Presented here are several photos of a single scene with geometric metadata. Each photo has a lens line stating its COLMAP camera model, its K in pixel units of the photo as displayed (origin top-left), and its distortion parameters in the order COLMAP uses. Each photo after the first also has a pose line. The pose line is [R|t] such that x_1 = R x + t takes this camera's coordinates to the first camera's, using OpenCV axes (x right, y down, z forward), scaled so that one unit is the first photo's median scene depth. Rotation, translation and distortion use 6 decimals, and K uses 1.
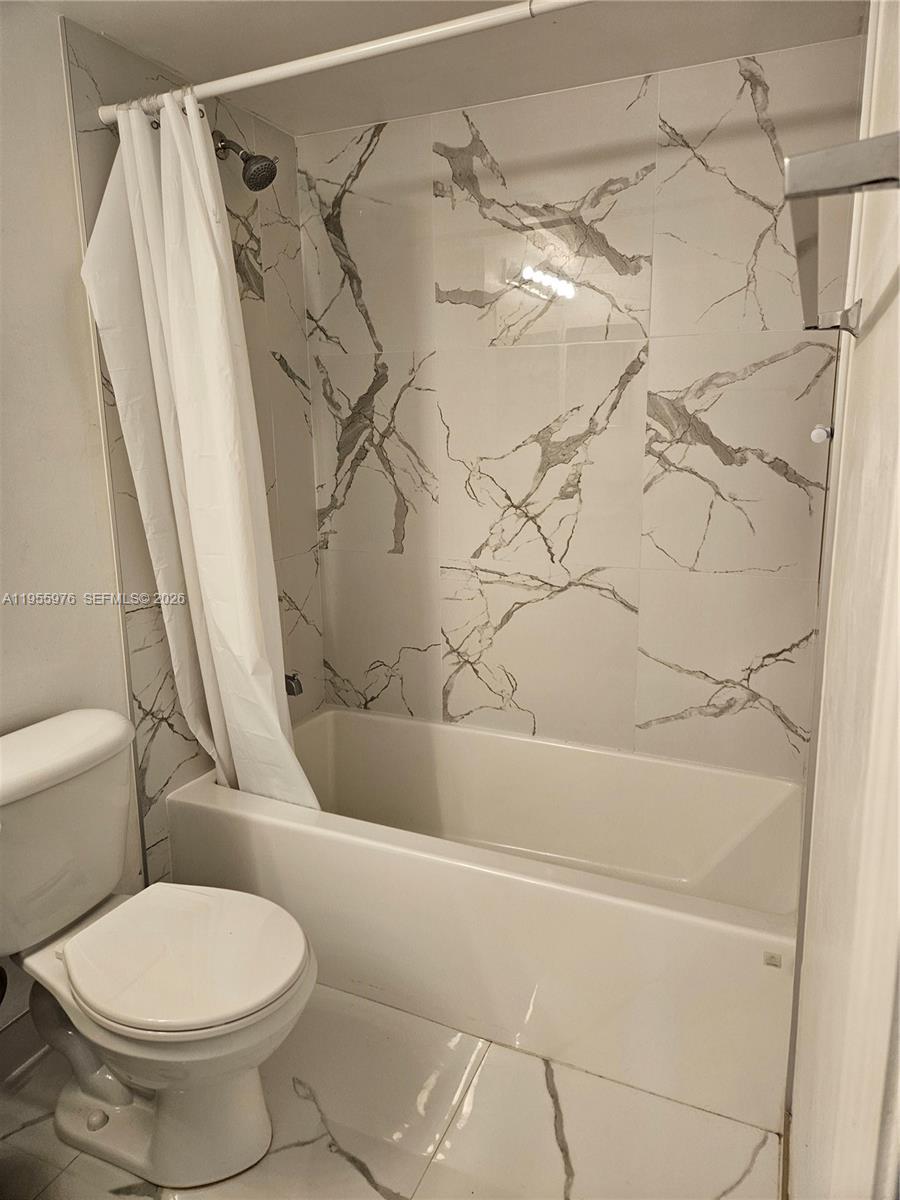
lens RADIAL K [[802.9, 0, 468.5], [0, 802.9, 594.4], [0, 0, 1]] dist [0.067767, -0.053608]
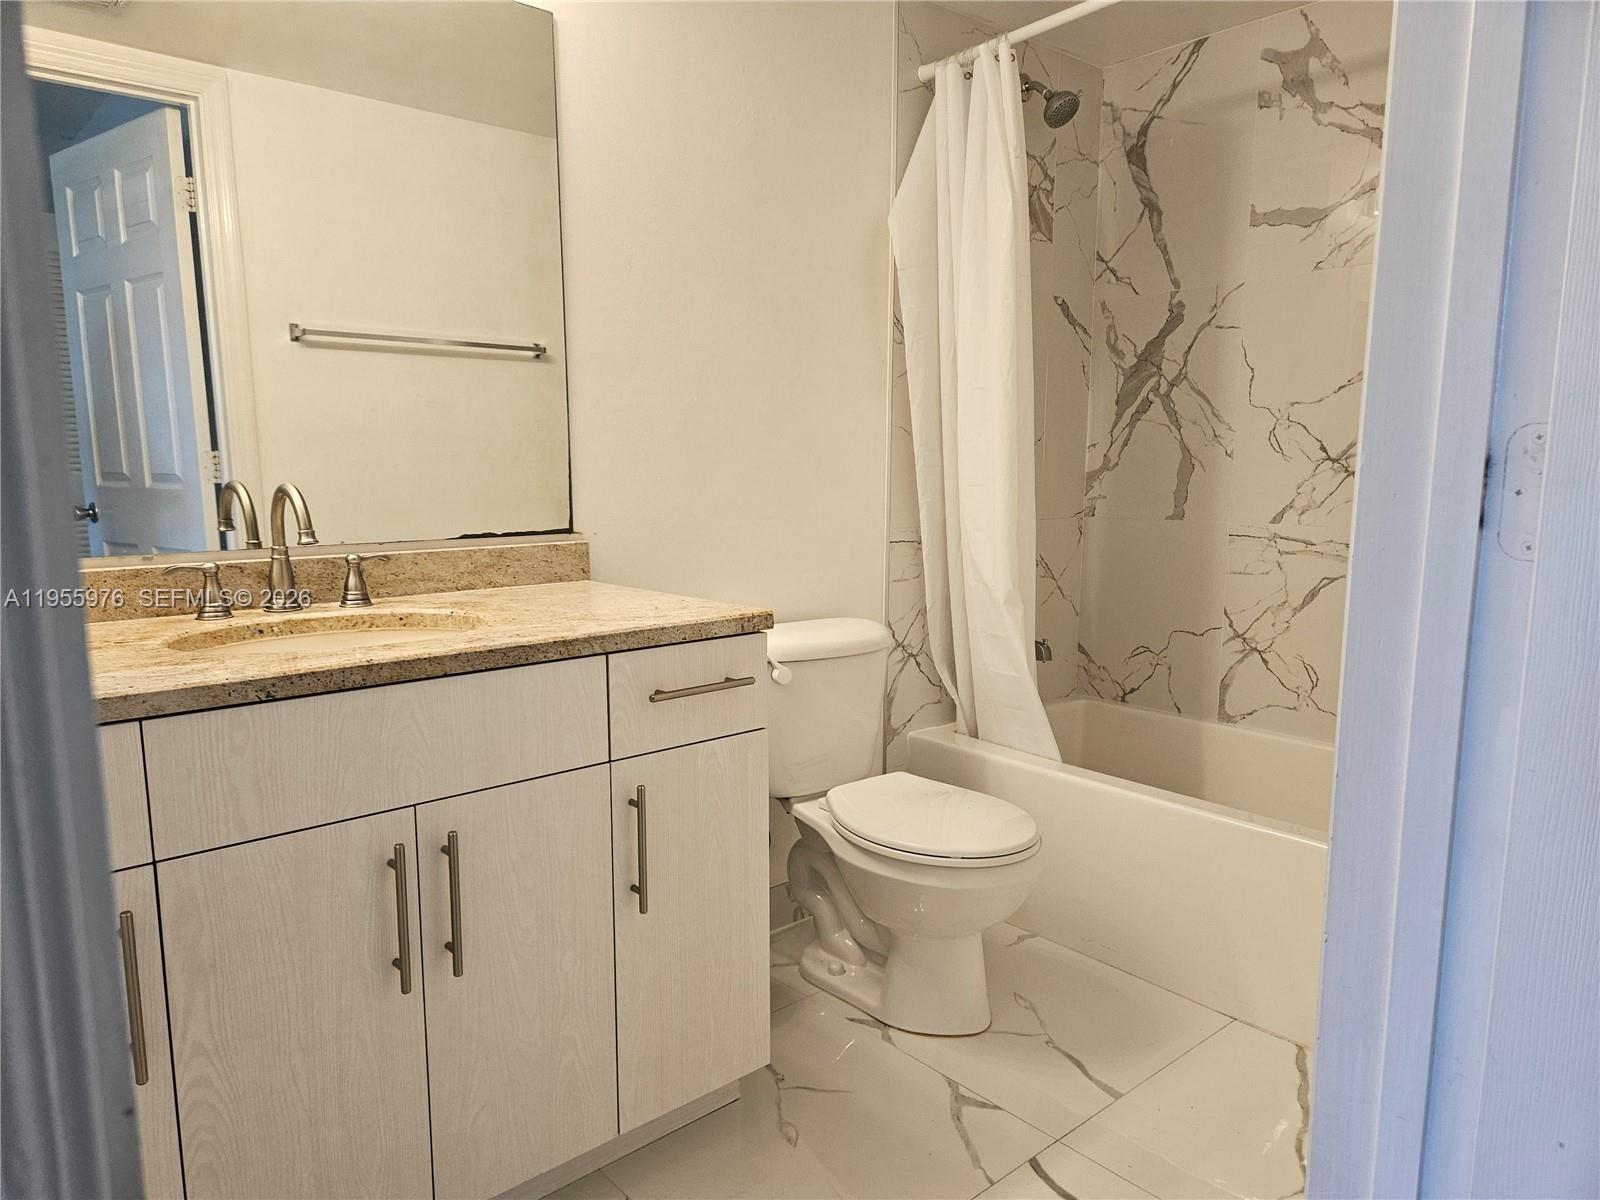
lens RADIAL K [[1070.5, 0, 795.6], [0, 1070.5, 611.6], [0, 0, 1]] dist [0.067767, -0.053608]
pose [[0.899749, 0.073688, -0.430142, 0.054987], [-0.099633, 0.994296, -0.038073, 0.148068], [0.424883, 0.077112, 0.901958, -0.237805]]
